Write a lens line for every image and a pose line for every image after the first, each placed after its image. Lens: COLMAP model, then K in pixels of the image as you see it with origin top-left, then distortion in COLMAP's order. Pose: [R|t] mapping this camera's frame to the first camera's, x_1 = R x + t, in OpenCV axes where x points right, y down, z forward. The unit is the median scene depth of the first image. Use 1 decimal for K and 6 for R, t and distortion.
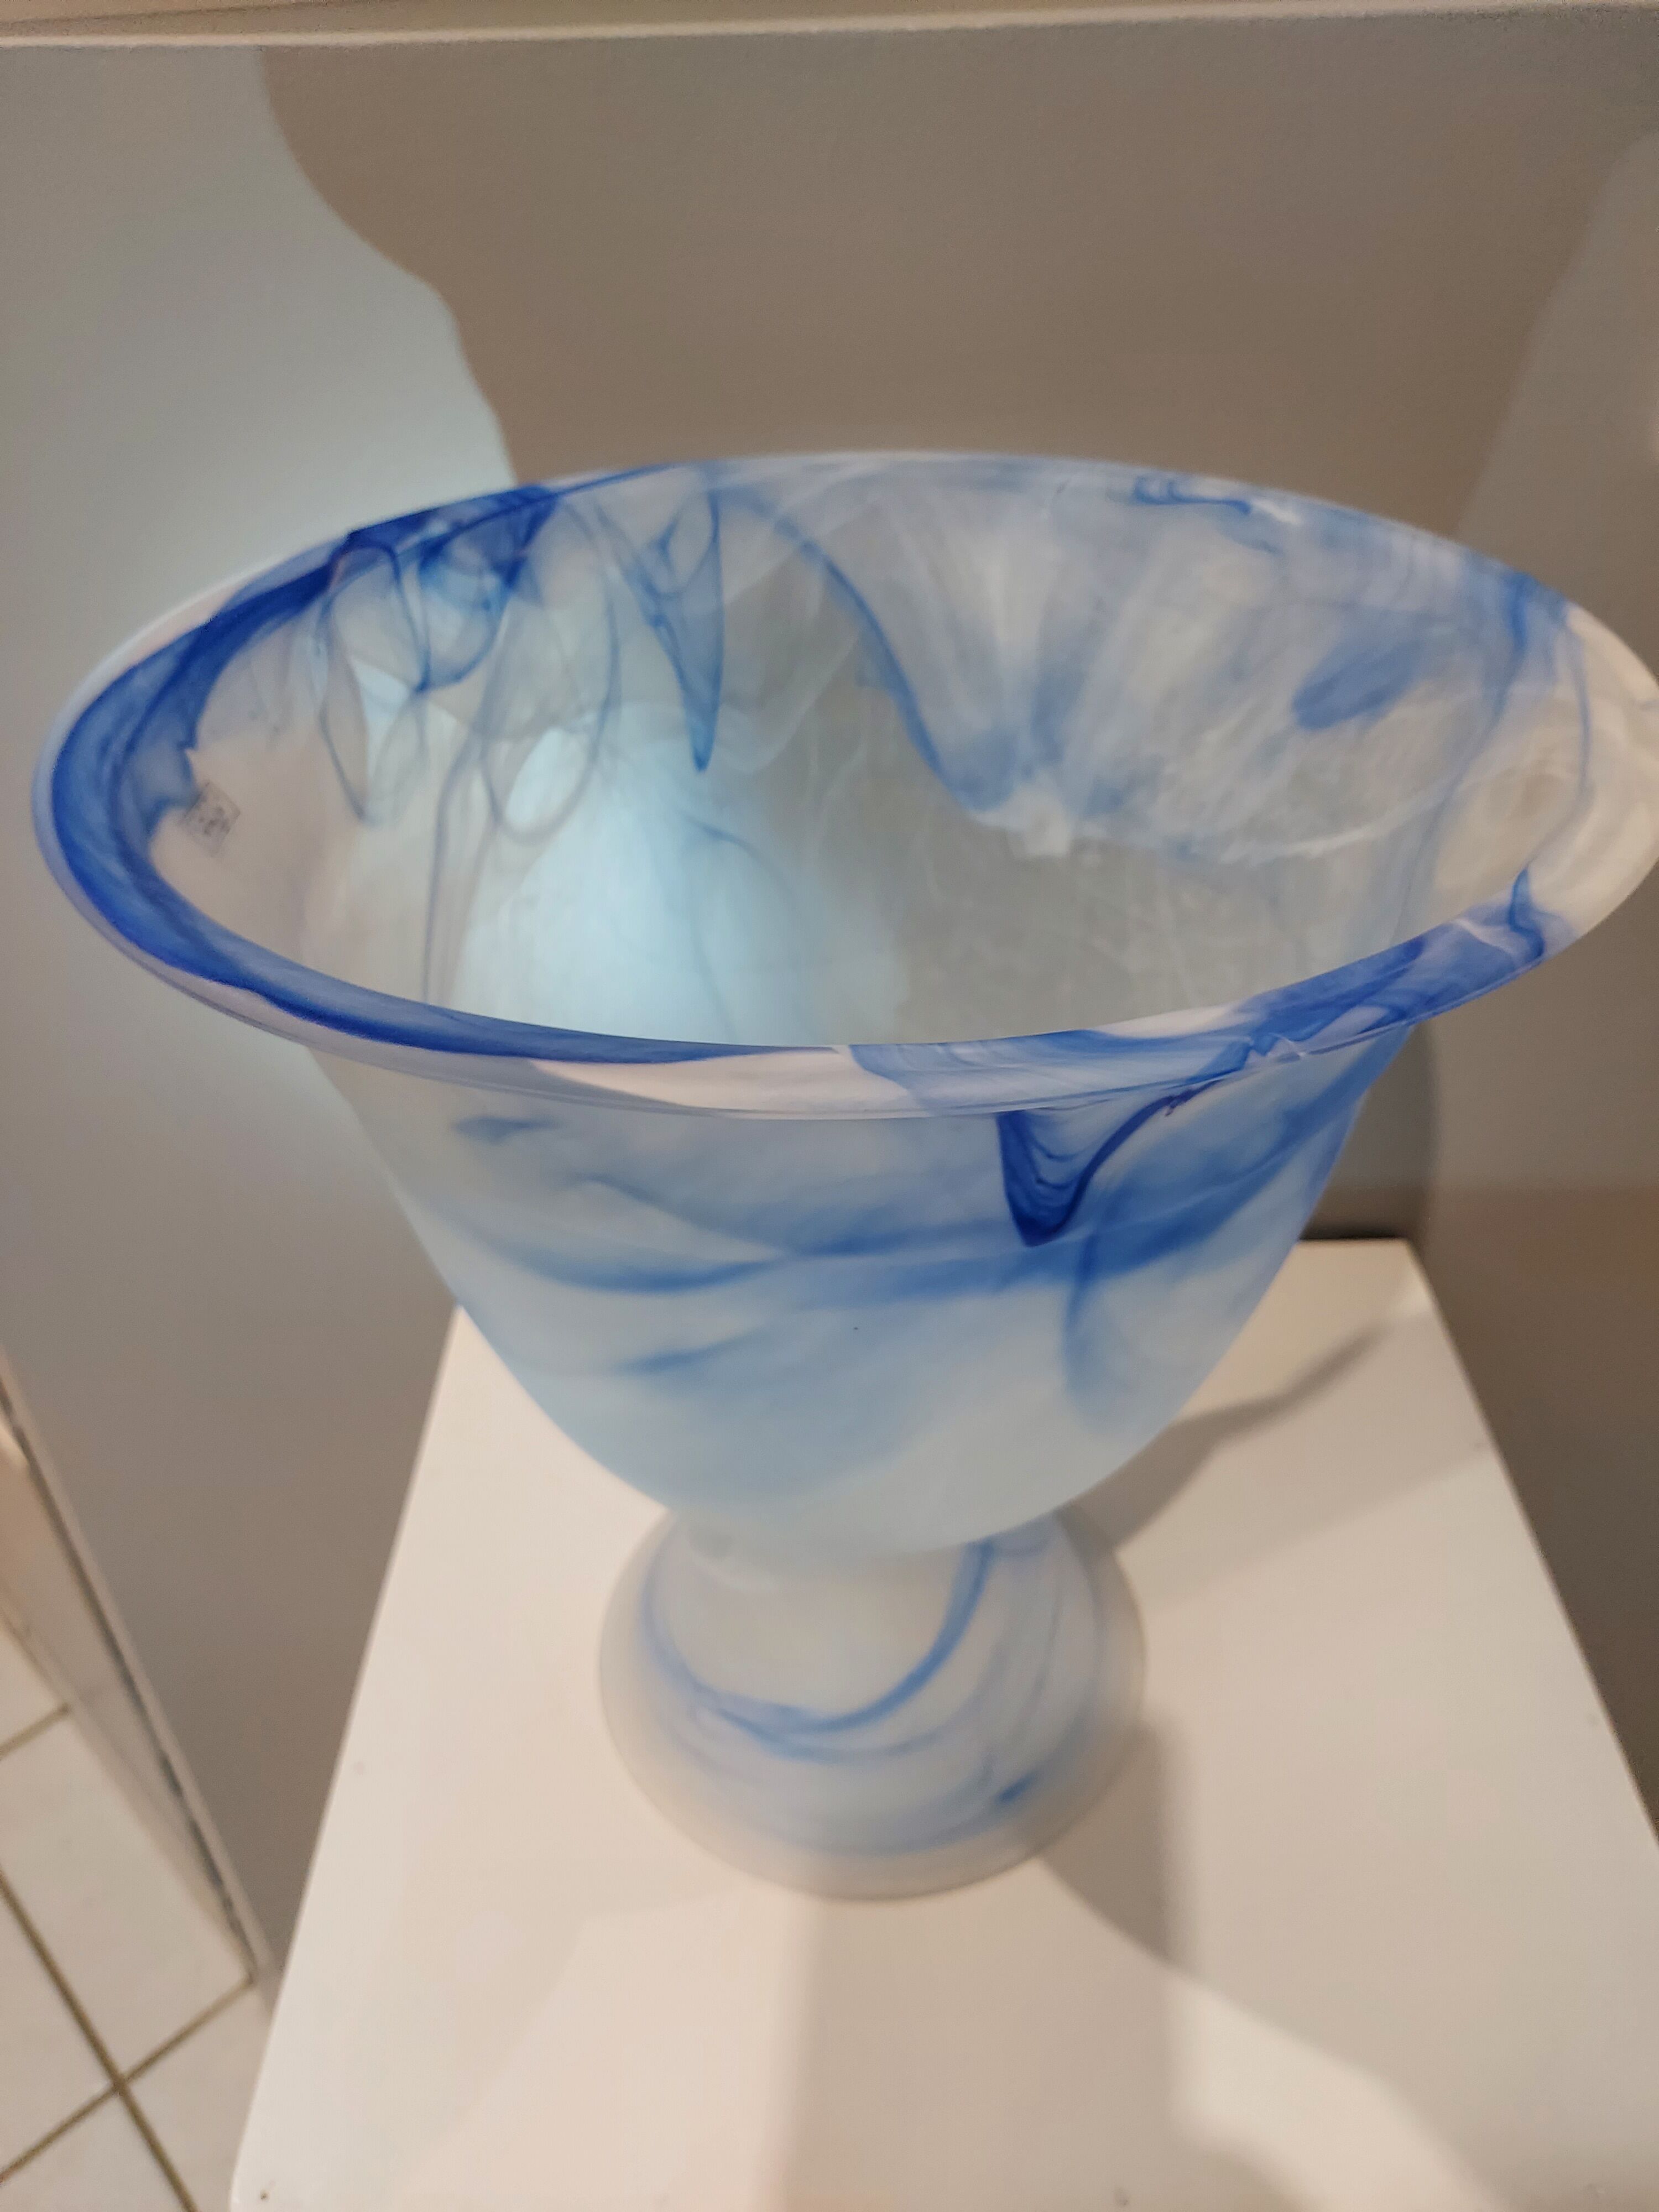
lens RADIAL K [[1706.0, 0, 863.0], [0, 1706.0, 1146.2], [0, 0, 1]] dist [0.022129, -0.000251]
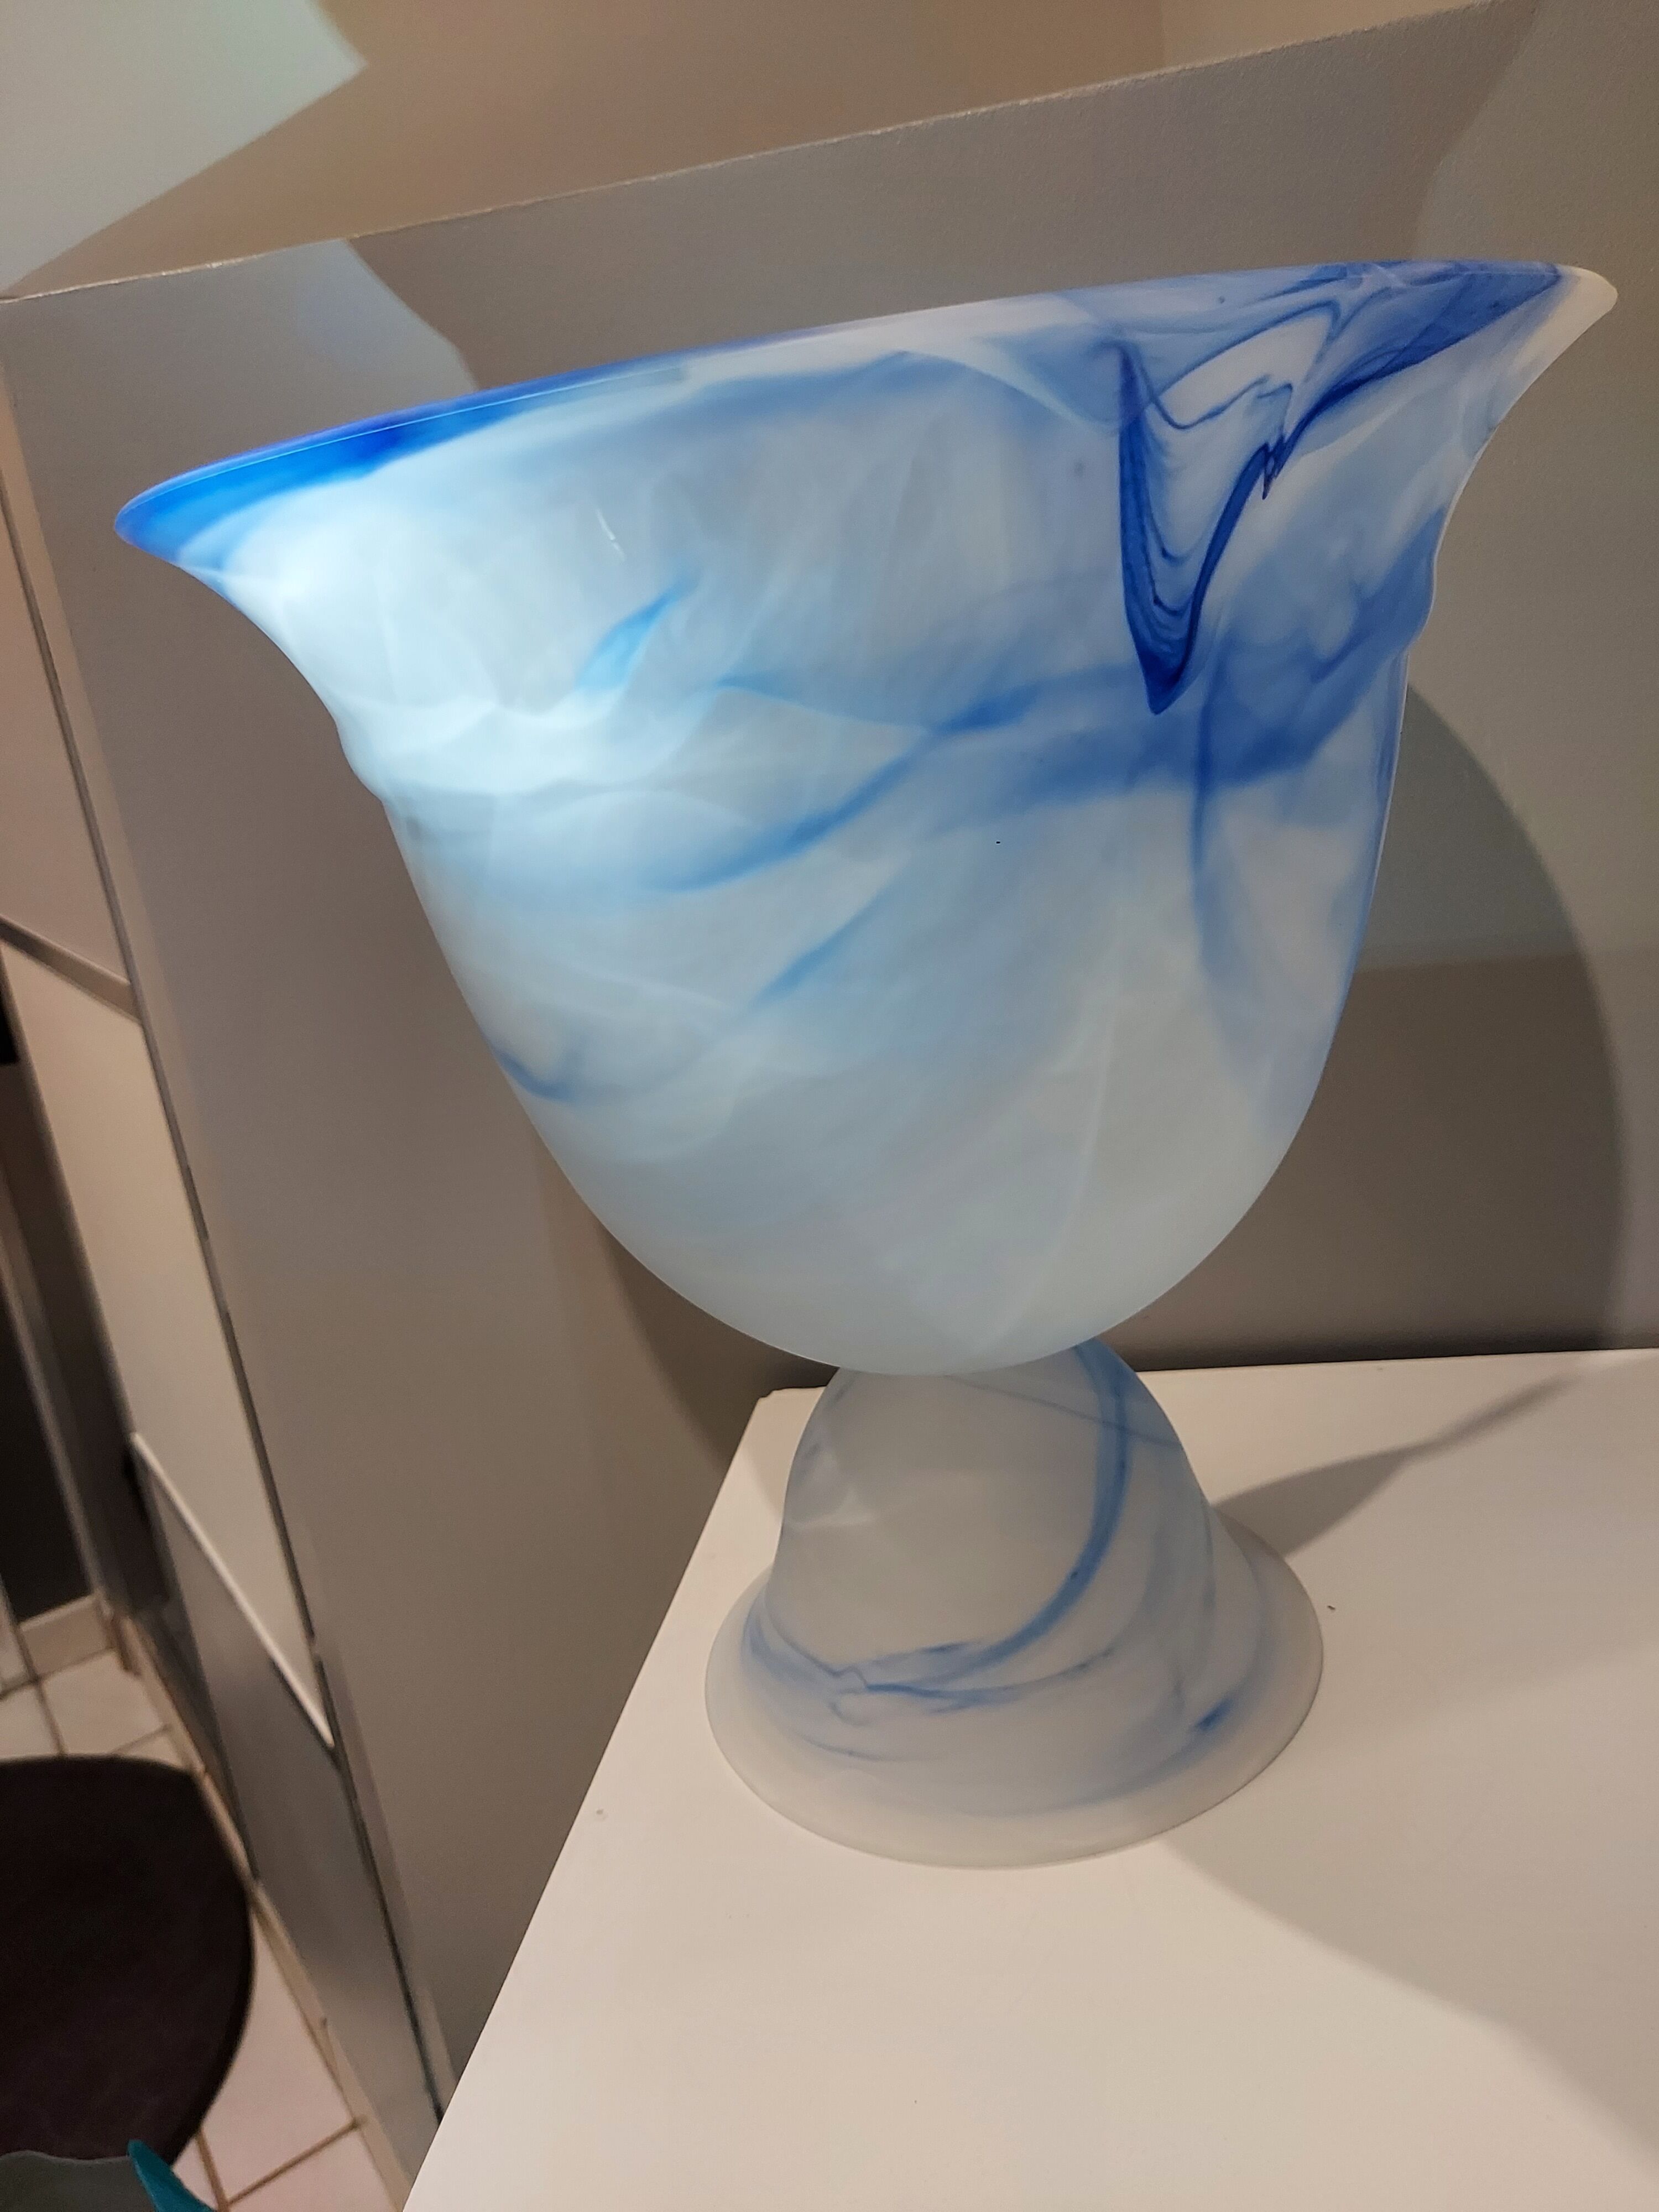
lens RADIAL K [[1678.7, 0, 886.6], [0, 1678.7, 1109.8], [0, 0, 1]] dist [0.015423, -0.018192]
pose [[0.980474, -0.158155, 0.116869, -0.185845], [0.188945, 0.922376, -0.336932, 0.512543], [-0.054510, 0.352434, 0.934248, 0.143562]]
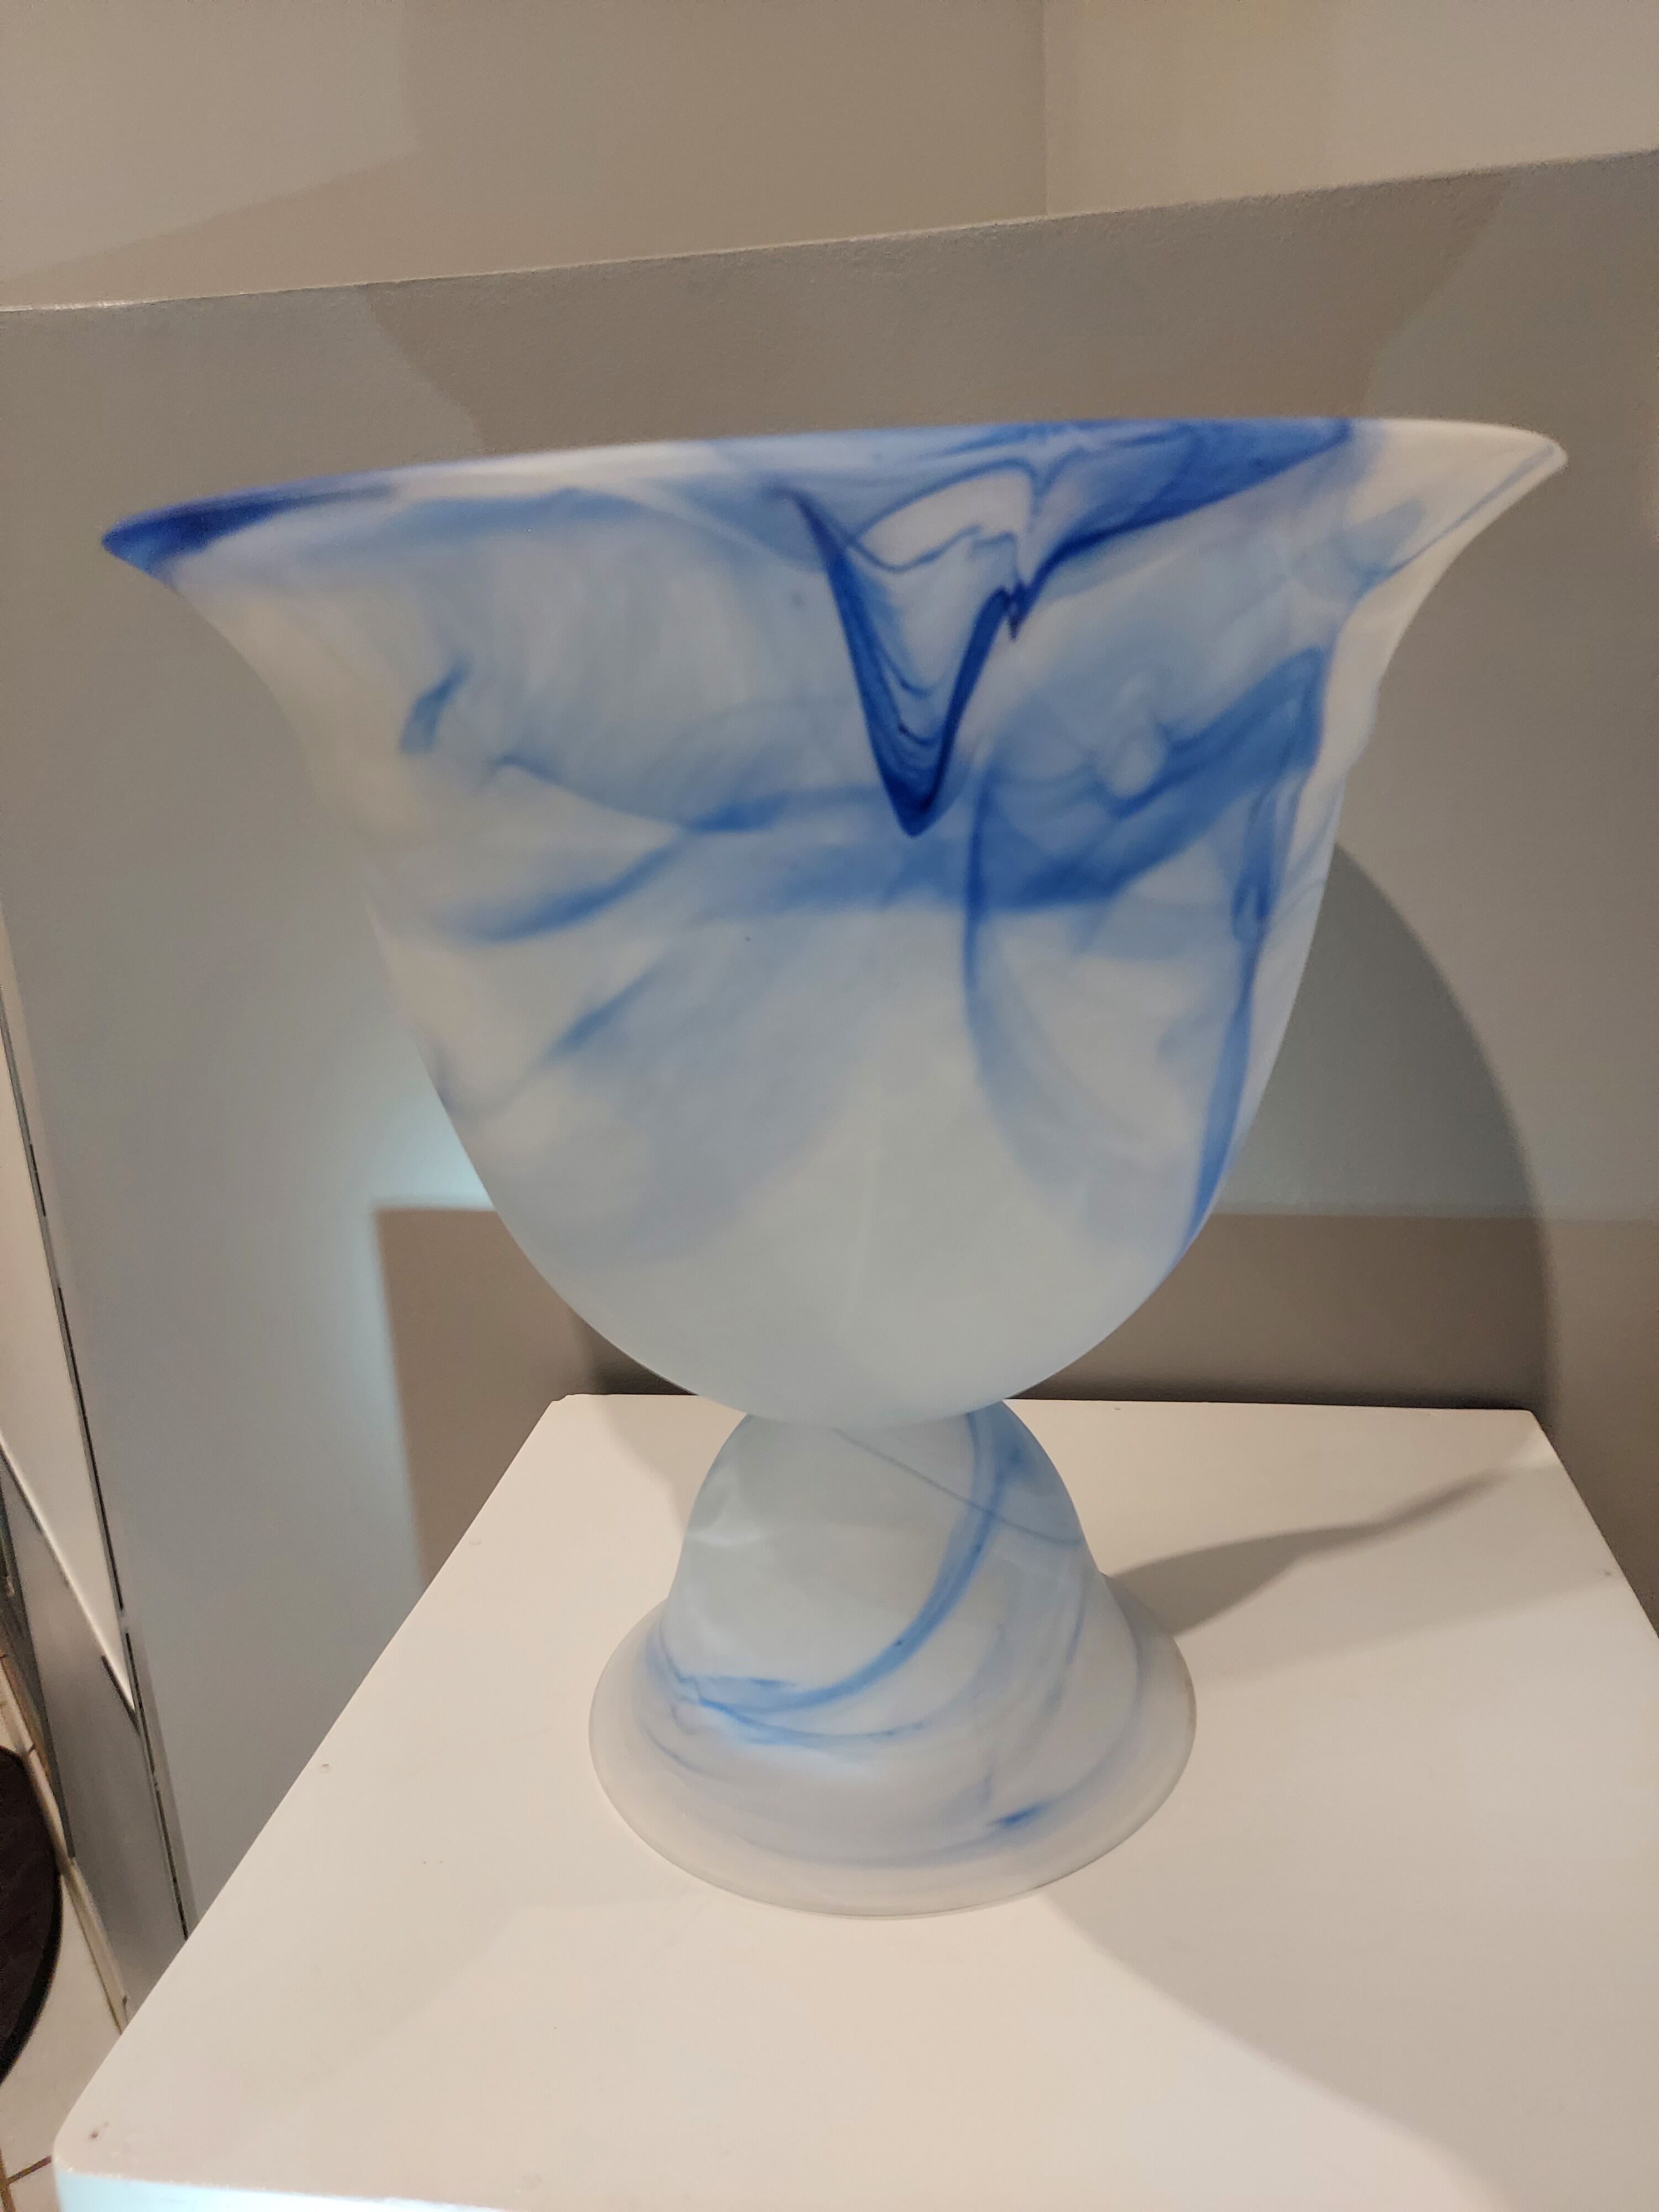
lens RADIAL K [[1706.0, 0, 863.0], [0, 1706.0, 1146.2], [0, 0, 1]] dist [0.022129, -0.000251]
pose [[0.989489, 0.009749, -0.144280, 0.194634], [-0.056738, 0.943895, -0.325335, 0.503469], [0.133014, 0.330102, 0.934527, 0.087801]]
